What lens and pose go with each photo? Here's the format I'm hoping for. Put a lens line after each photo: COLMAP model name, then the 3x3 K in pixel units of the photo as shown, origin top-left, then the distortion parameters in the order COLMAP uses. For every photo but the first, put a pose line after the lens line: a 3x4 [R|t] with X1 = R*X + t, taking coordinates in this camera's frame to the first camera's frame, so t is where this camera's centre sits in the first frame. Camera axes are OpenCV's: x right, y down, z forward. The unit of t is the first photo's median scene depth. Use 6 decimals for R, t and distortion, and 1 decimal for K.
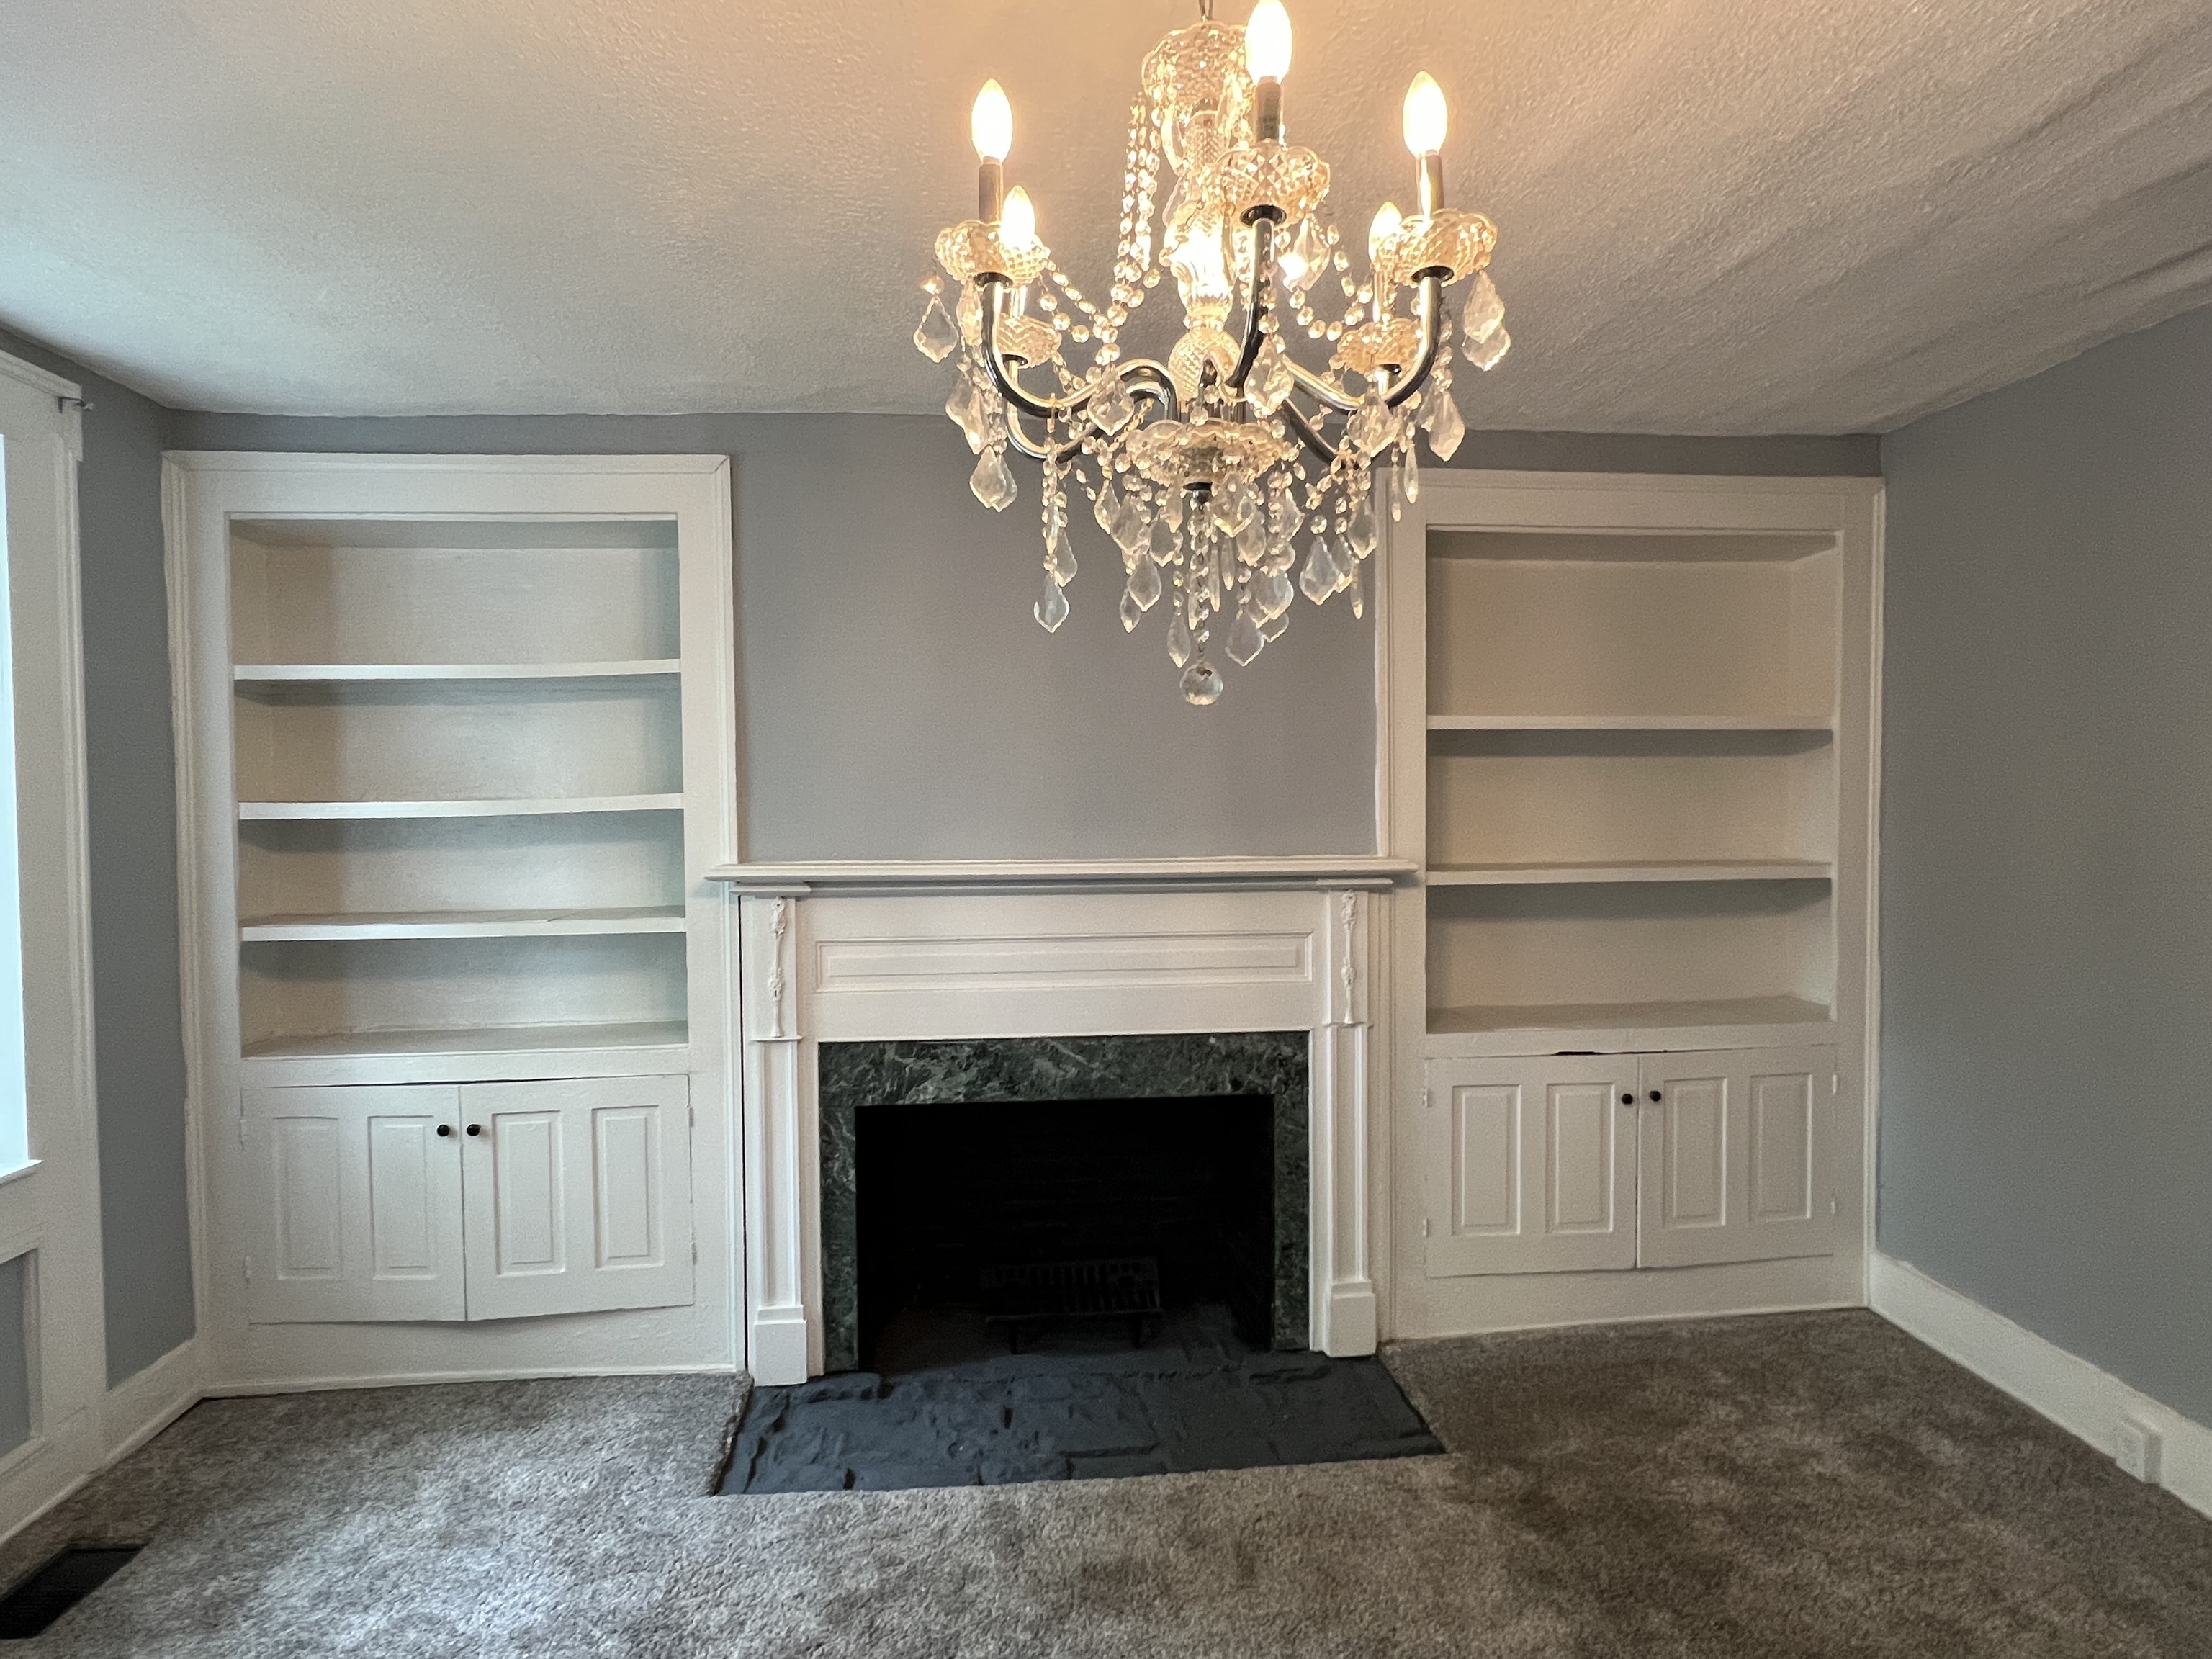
lens RADIAL K [[1177.3, 0, 1115.5], [0, 1177.3, 832.0], [0, 0, 1]] dist [-0.004627, 0.001416]
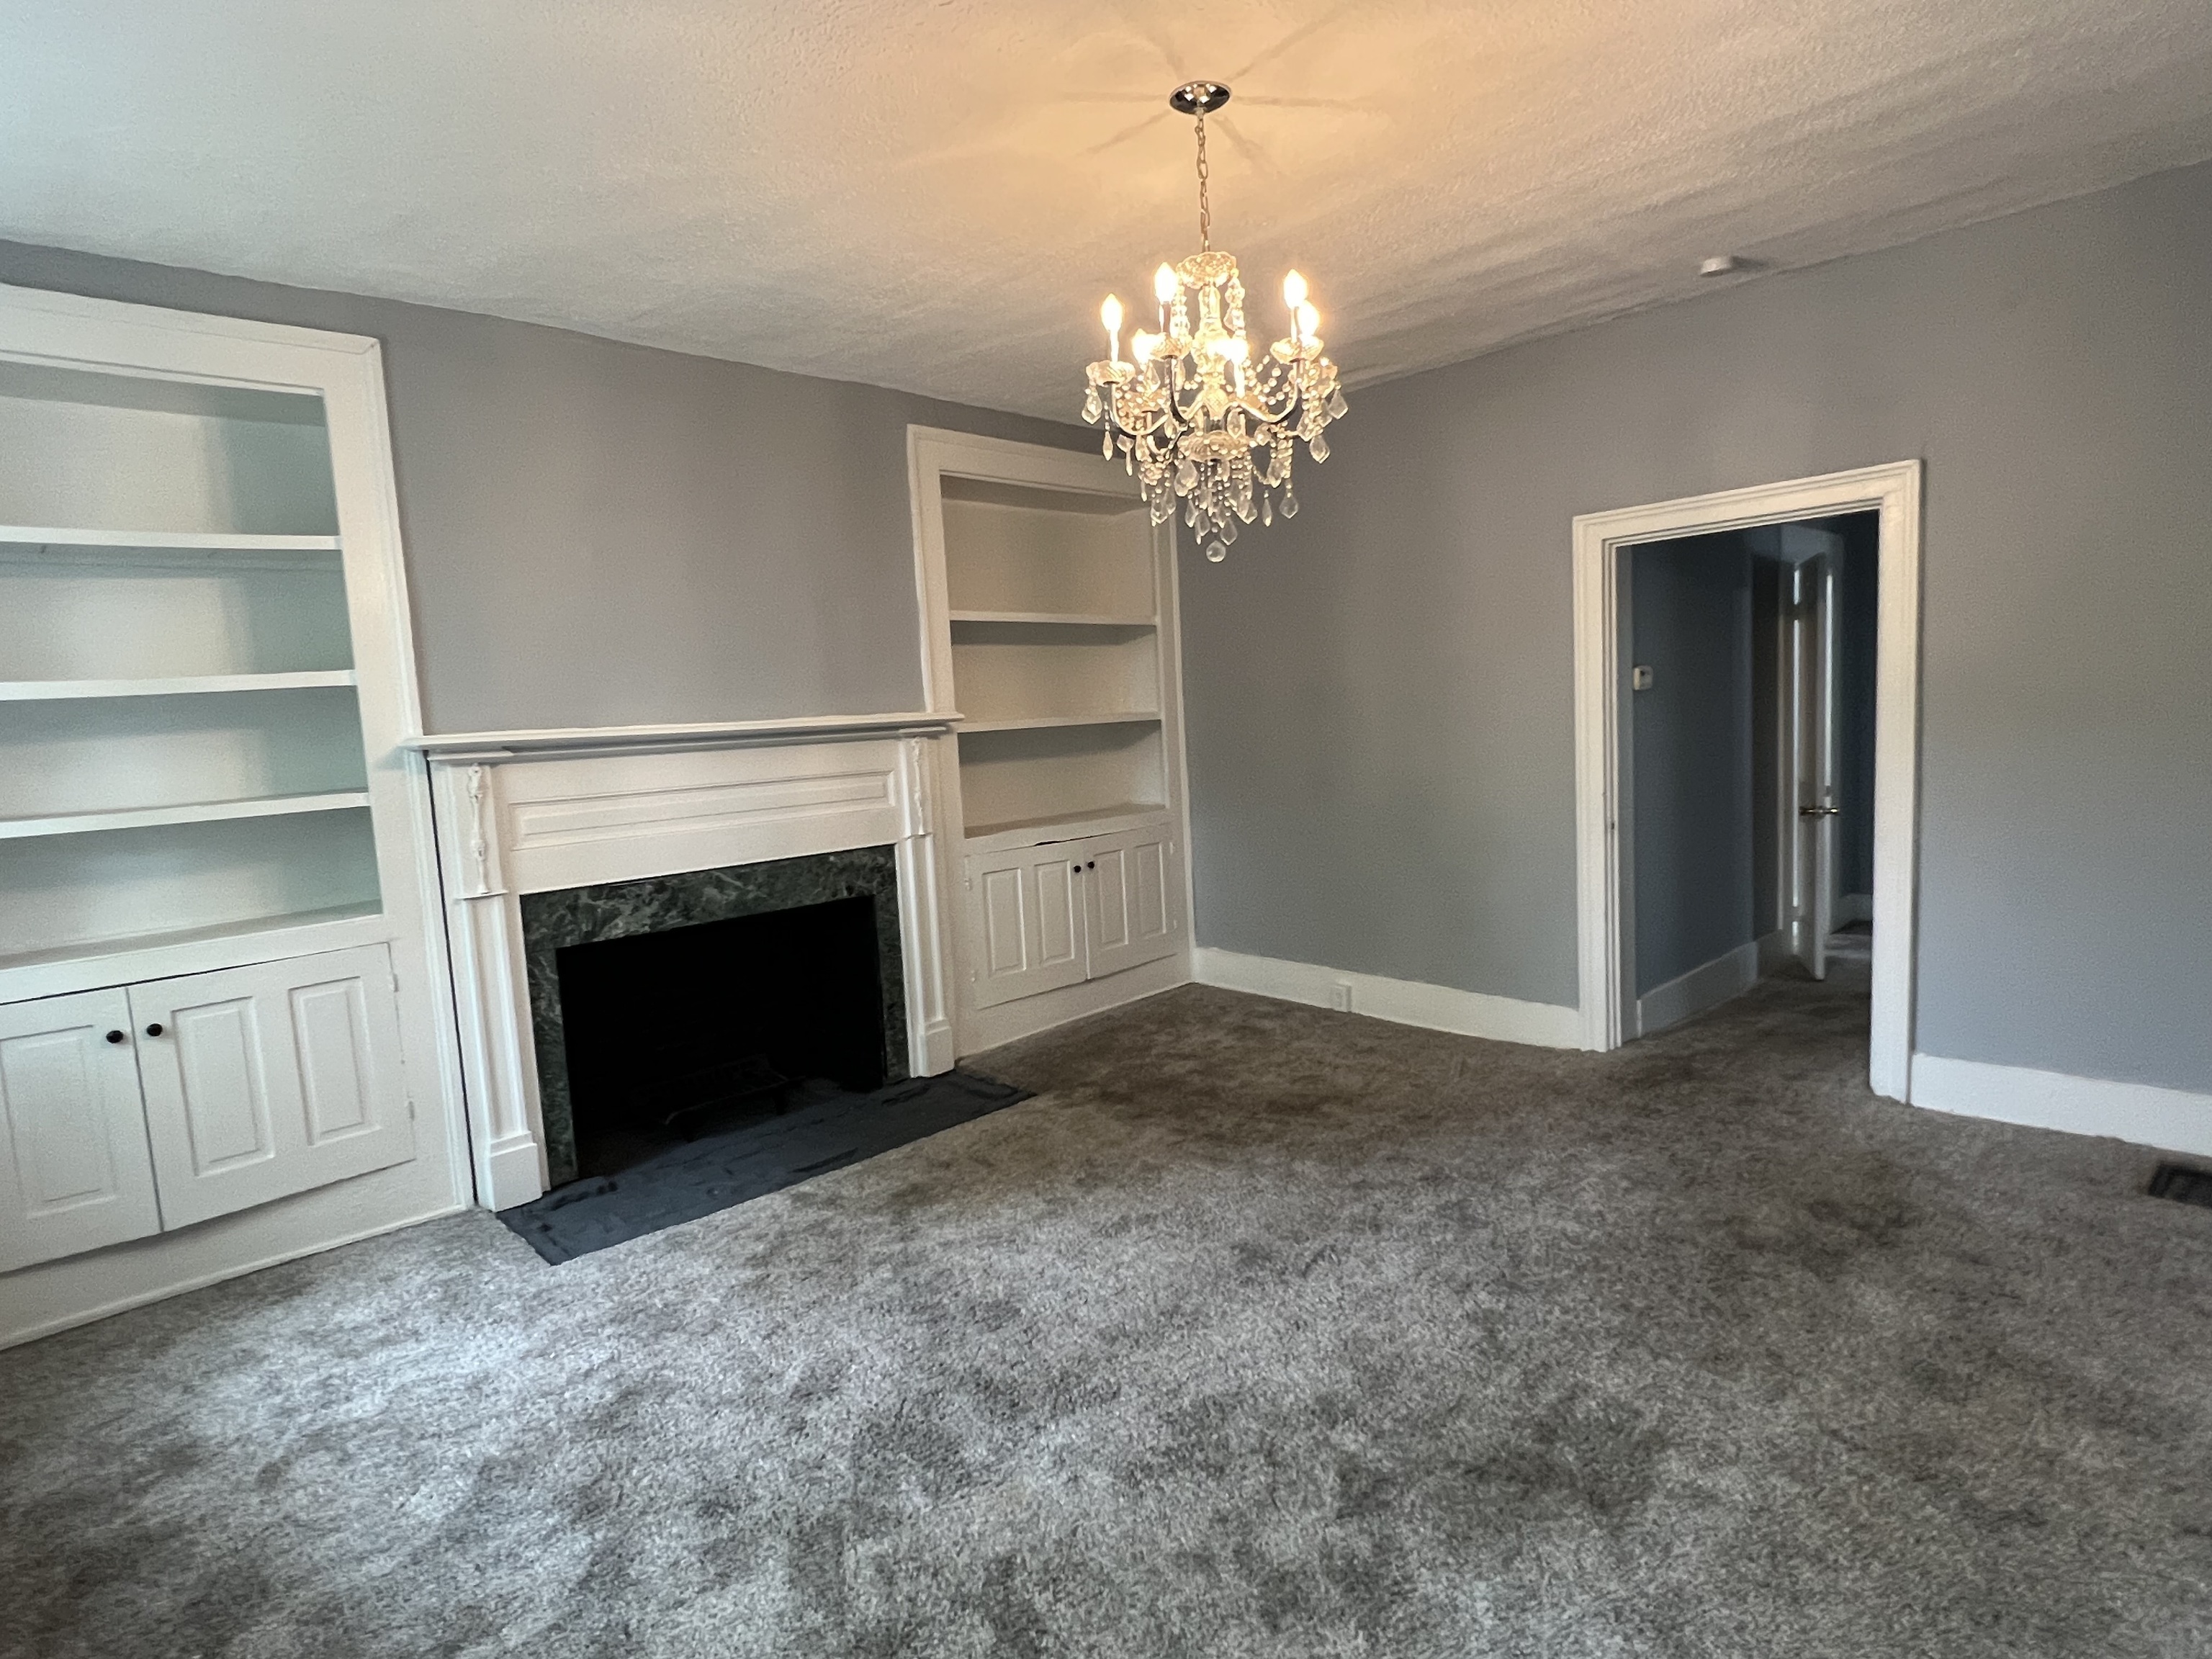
lens RADIAL K [[1177.3, 0, 1087.8], [0, 1177.3, 825.4], [0, 0, 1]] dist [-0.004627, 0.001416]
pose [[0.774399, -0.094393, 0.625617, -0.522671], [0.066630, 0.995477, 0.067722, 0.074427], [-0.629180, -0.010759, 0.777186, -0.190546]]
